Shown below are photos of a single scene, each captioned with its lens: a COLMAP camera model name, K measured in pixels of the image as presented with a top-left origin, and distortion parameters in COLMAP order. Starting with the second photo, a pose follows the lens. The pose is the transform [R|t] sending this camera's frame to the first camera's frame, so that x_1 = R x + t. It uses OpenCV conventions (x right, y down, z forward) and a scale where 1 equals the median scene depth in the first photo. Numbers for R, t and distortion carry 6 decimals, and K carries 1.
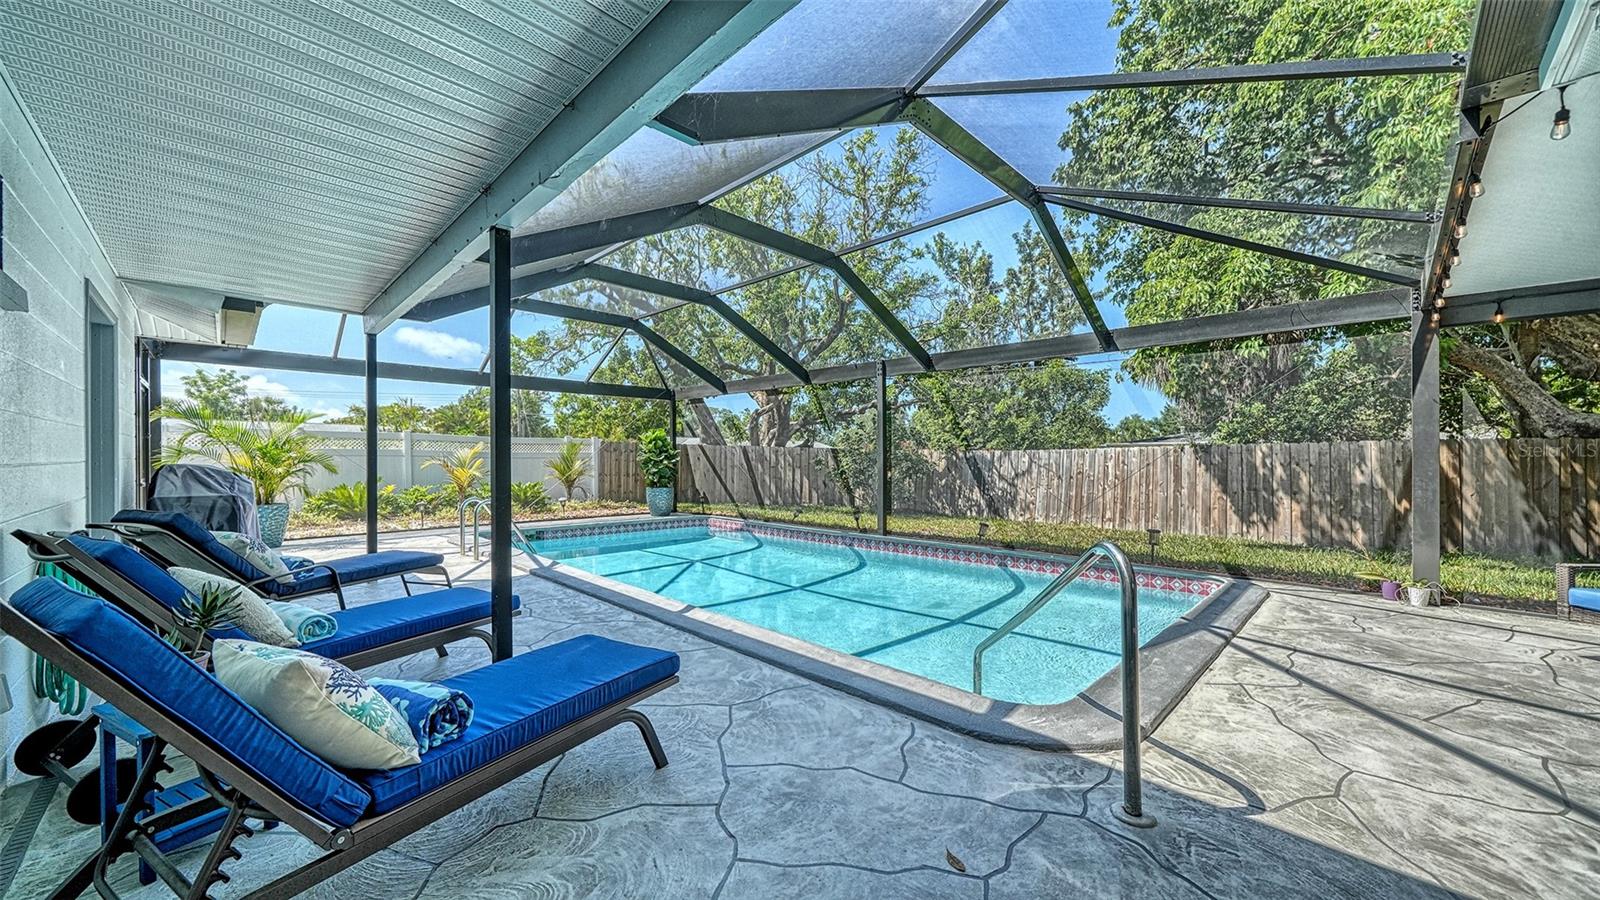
lens RADIAL K [[591.4, 0, 798.1], [0, 591.4, 442.8], [0, 0, 1]] dist [-0.003367, -0.000648]
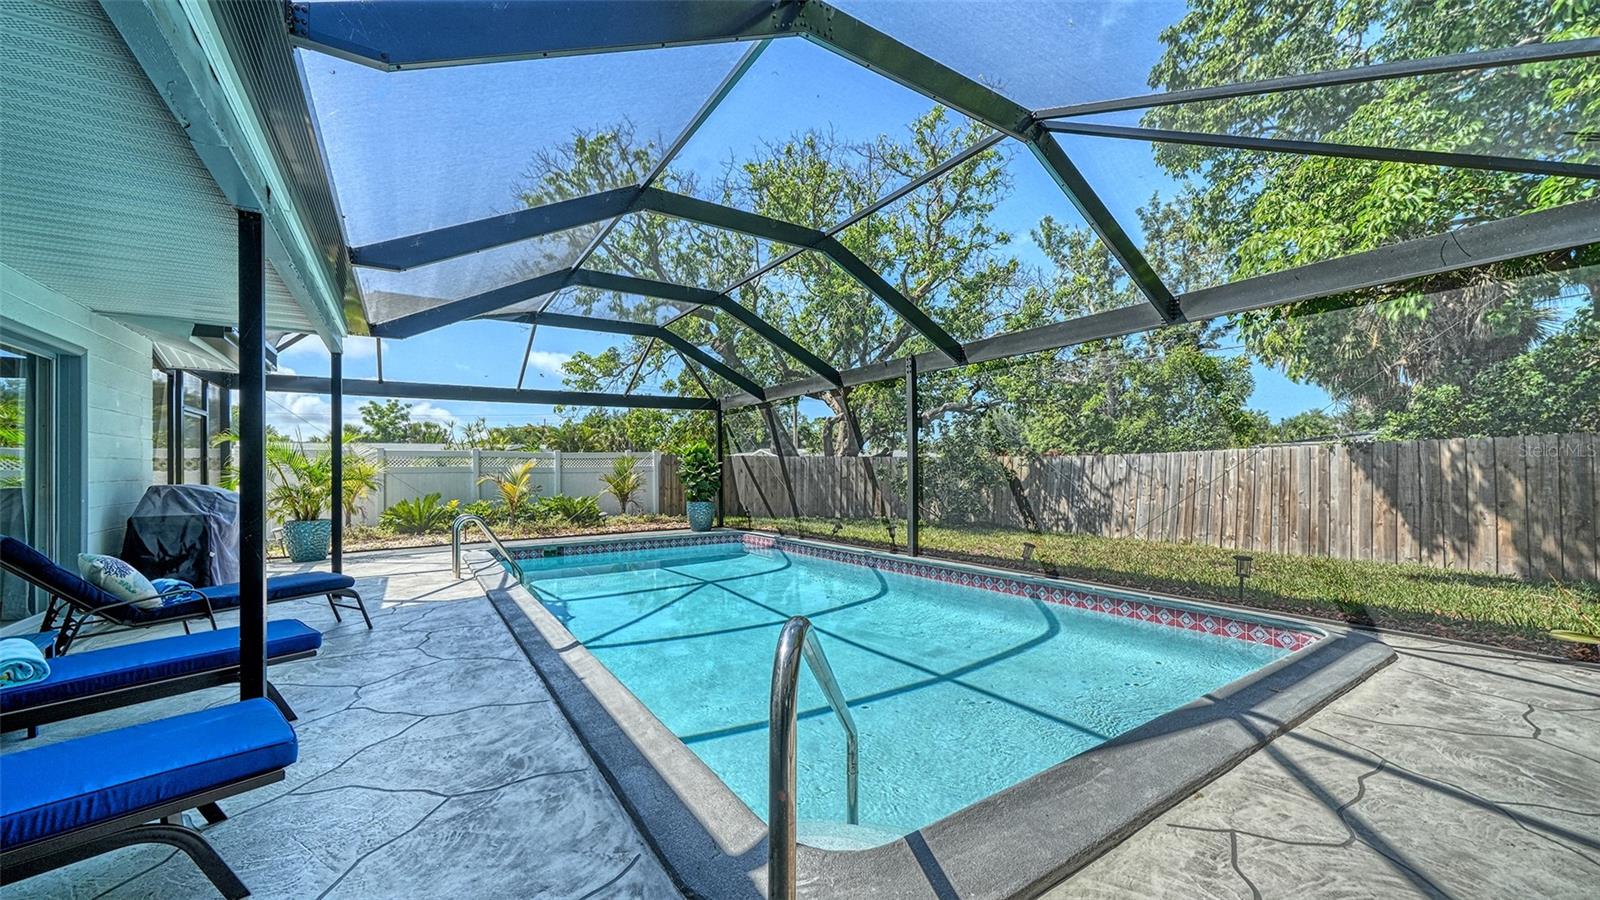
lens RADIAL K [[591.4, 0, 796.4], [0, 591.4, 457.9], [0, 0, 1]] dist [-0.003367, -0.000648]
pose [[0.977438, -0.020315, -0.210243, 0.147255], [0.021939, 0.999745, 0.005397, 0.003170], [0.210079, -0.009888, 0.977634, 0.103664]]
